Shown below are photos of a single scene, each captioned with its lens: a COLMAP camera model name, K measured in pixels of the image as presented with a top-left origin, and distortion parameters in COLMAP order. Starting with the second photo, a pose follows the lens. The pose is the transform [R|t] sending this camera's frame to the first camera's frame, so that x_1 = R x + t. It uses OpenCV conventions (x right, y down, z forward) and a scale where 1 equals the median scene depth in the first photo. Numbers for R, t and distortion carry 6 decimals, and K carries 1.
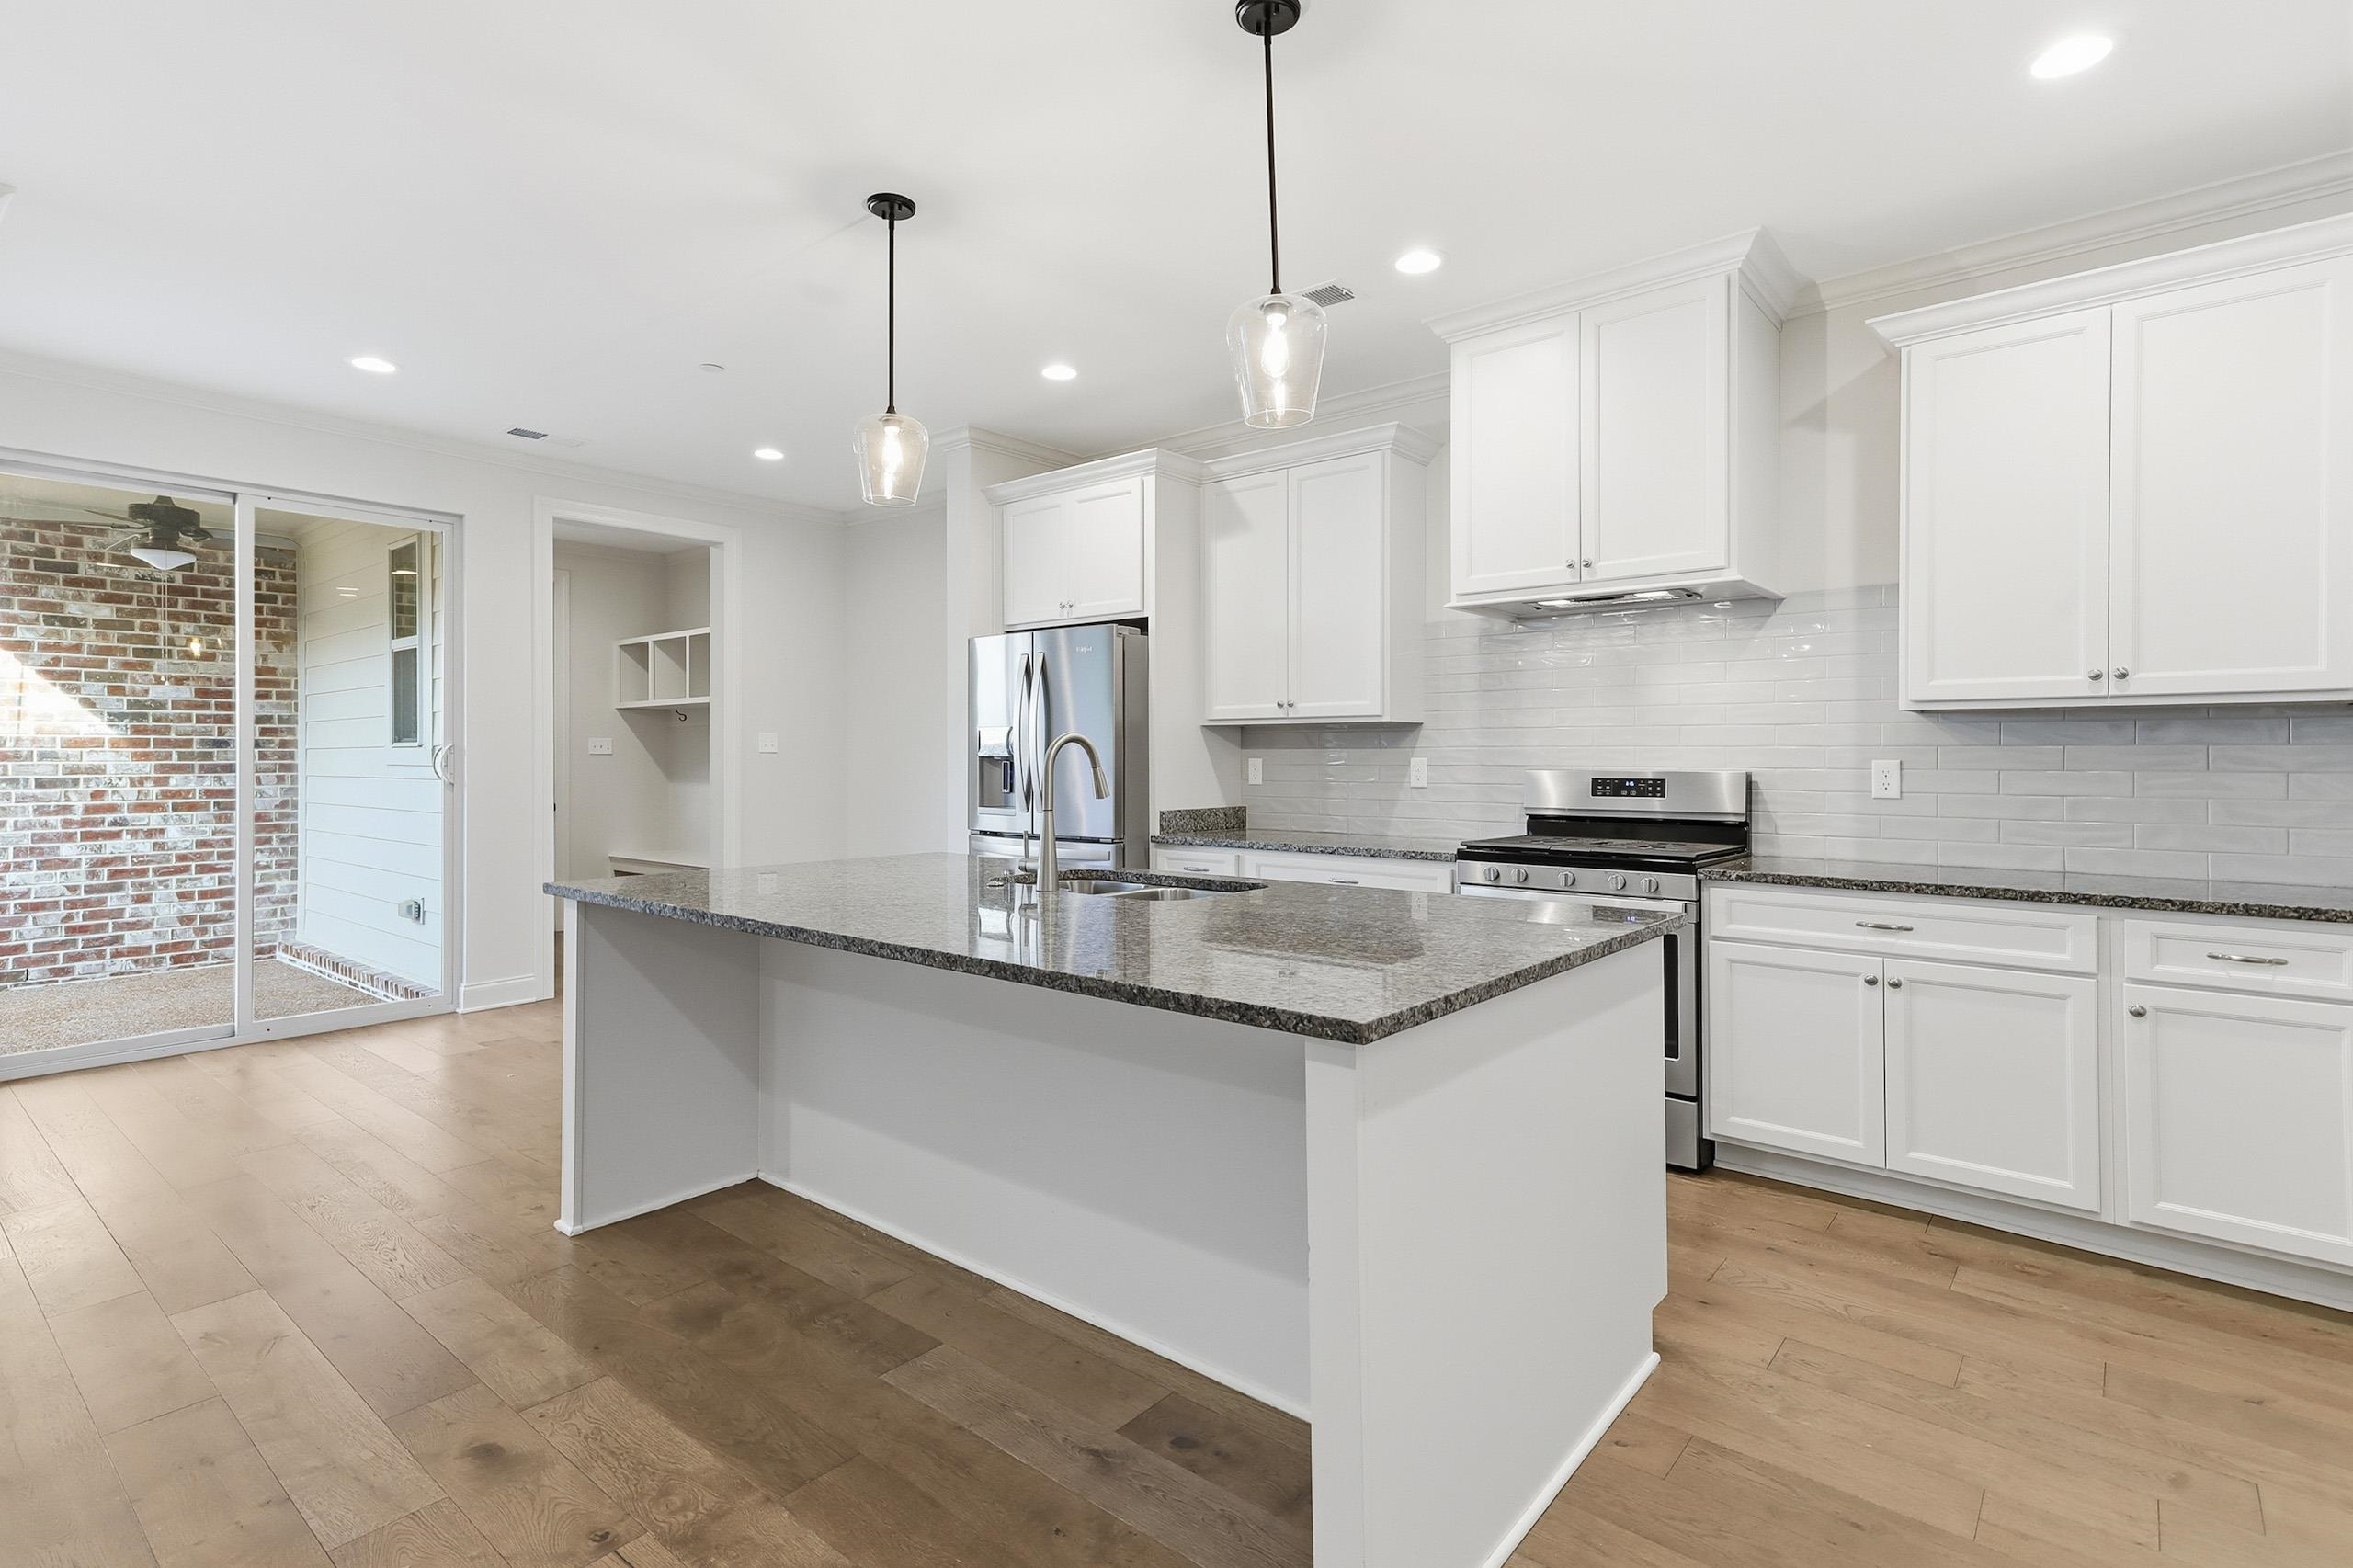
lens RADIAL K [[1139.4, 0, 1170.6], [0, 1139.4, 750.8], [0, 0, 1]] dist [0.031336, 0.000059]
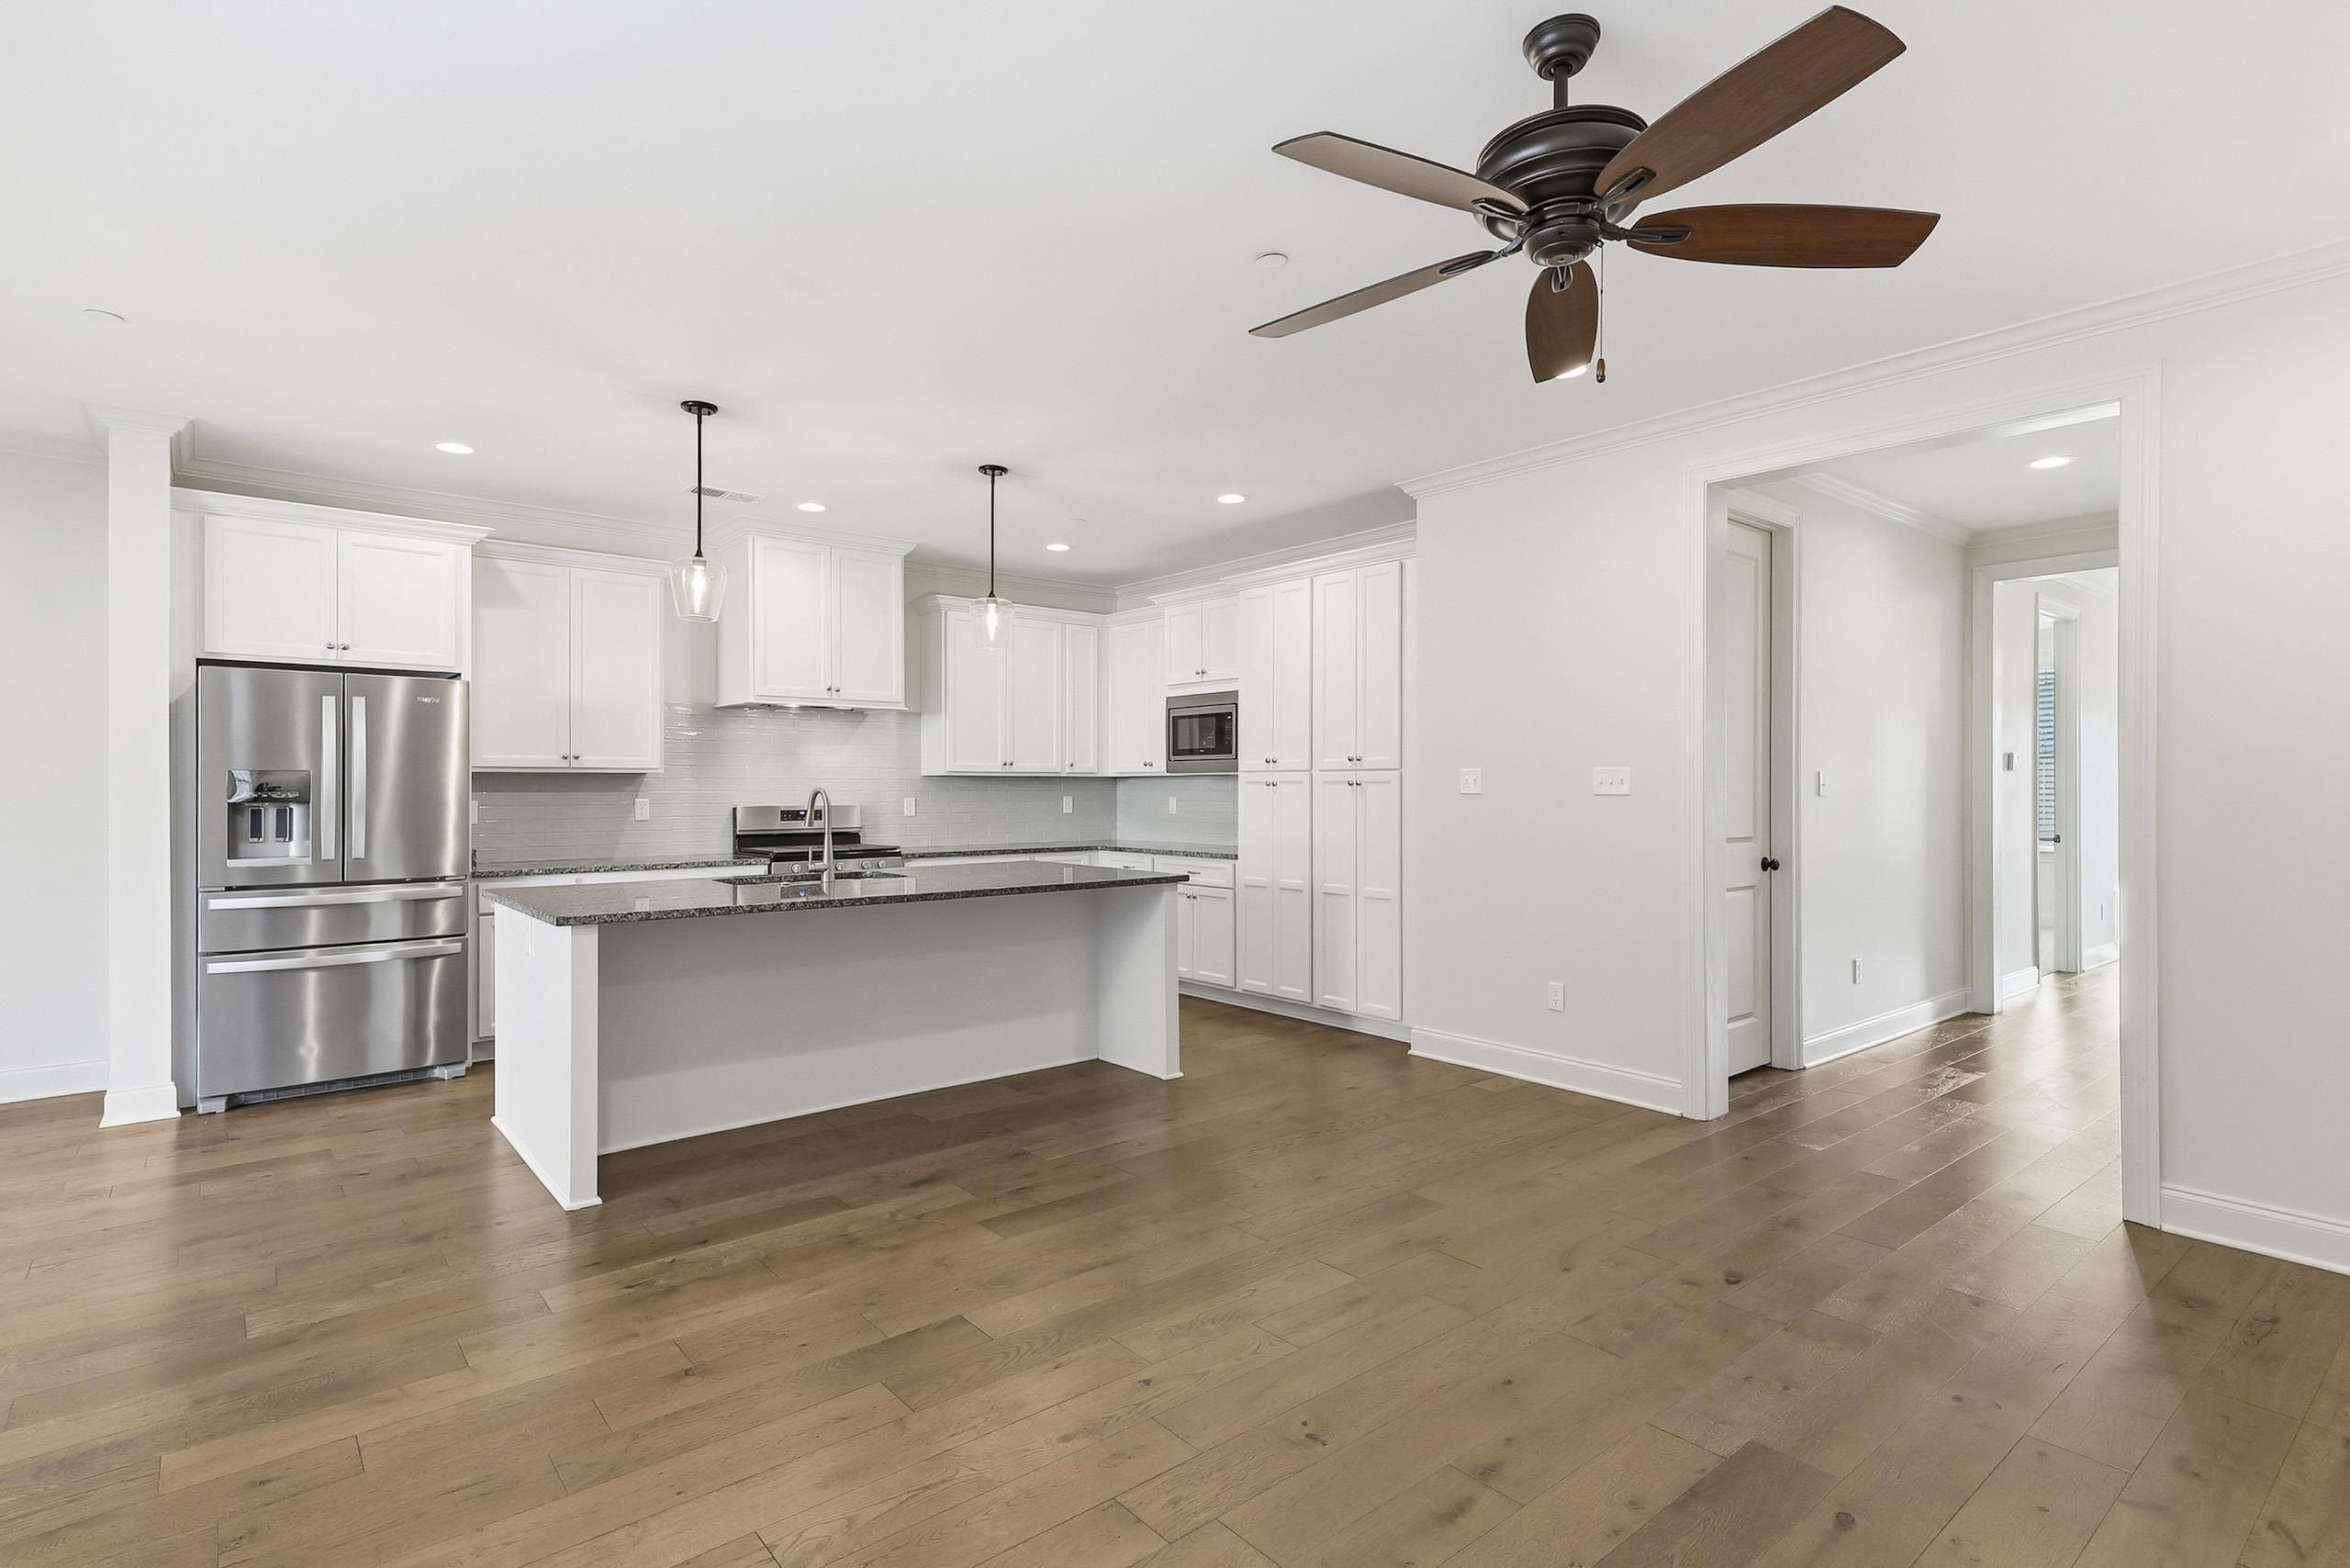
lens RADIAL K [[1165.7, 0, 1167.5], [0, 1165.7, 794.6], [0, 0, 1]] dist [0.030709, 0.000233]
pose [[0.184381, -0.007568, 0.982826, -1.331854], [-0.005513, 0.999947, 0.008735, -0.018678], [-0.982839, -0.007028, 0.184329, 0.155365]]
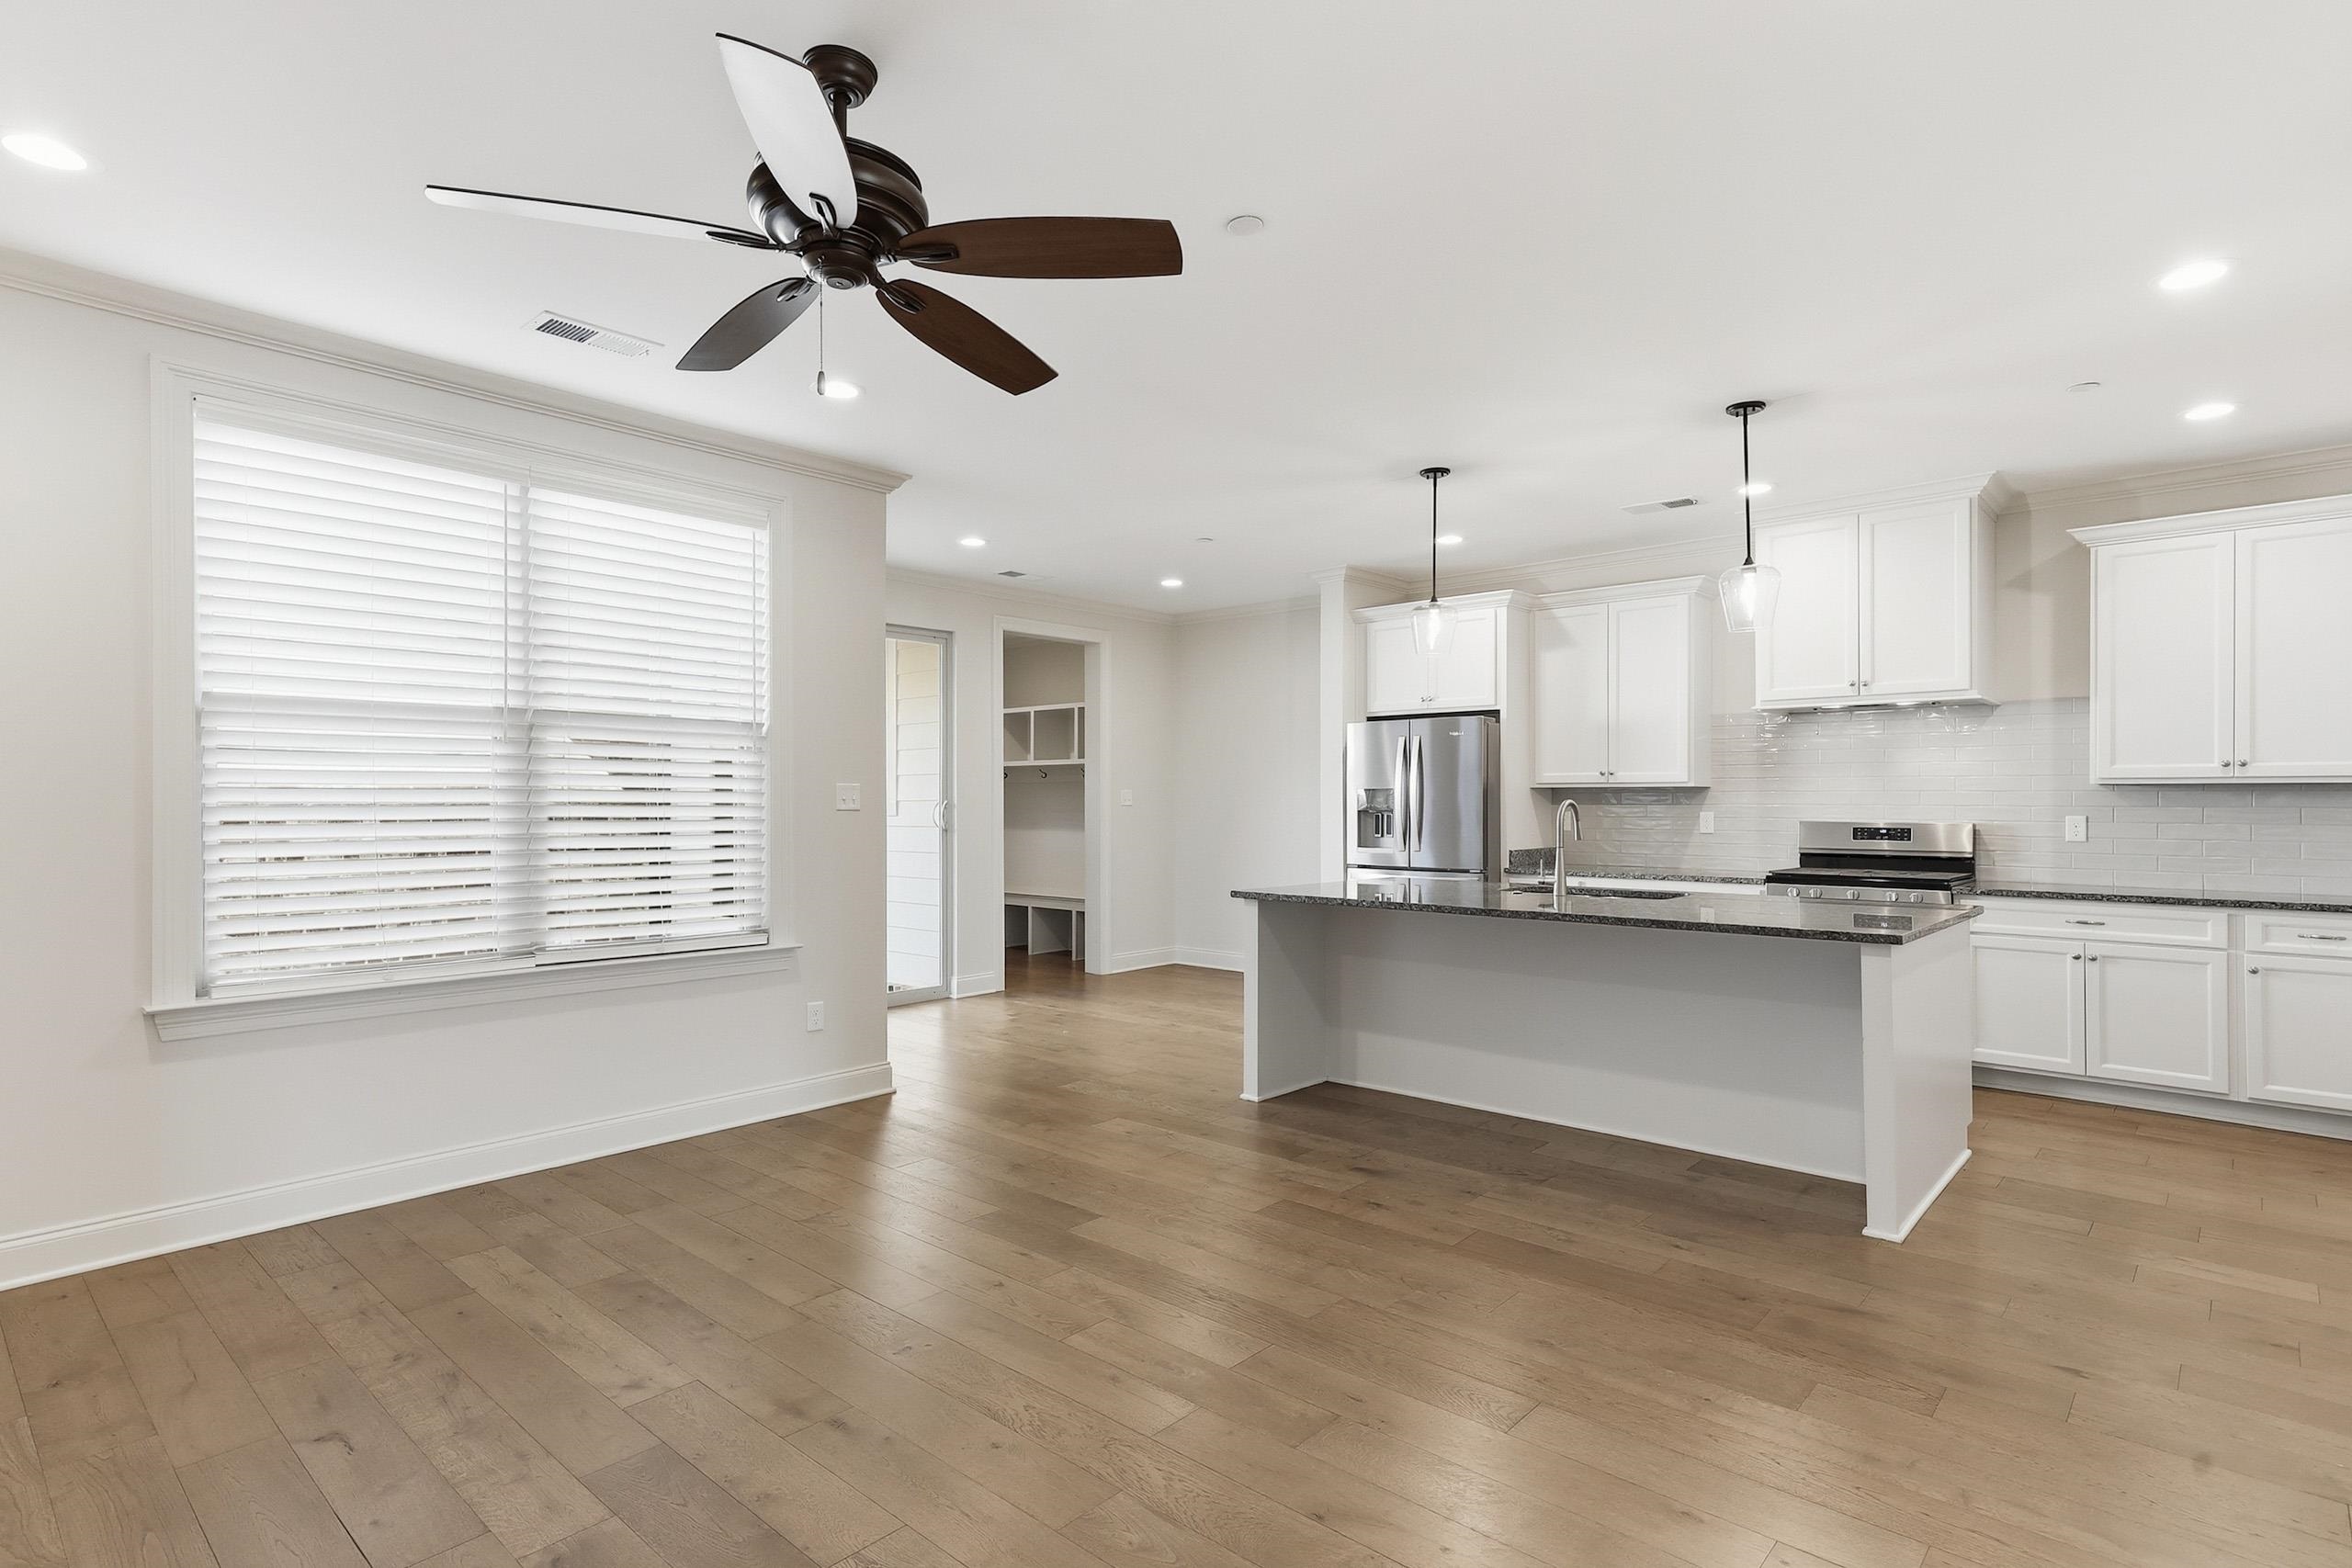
lens RADIAL K [[1166.6, 0, 1168.4], [0, 1166.6, 794.6], [0, 0, 1]] dist [0.030709, 0.000233]
pose [[0.999051, 0.000219, -0.043551, -0.471521], [-0.000242, 1.000000, -0.000516, -0.018002], [0.043551, 0.000526, 0.999051, -0.567688]]
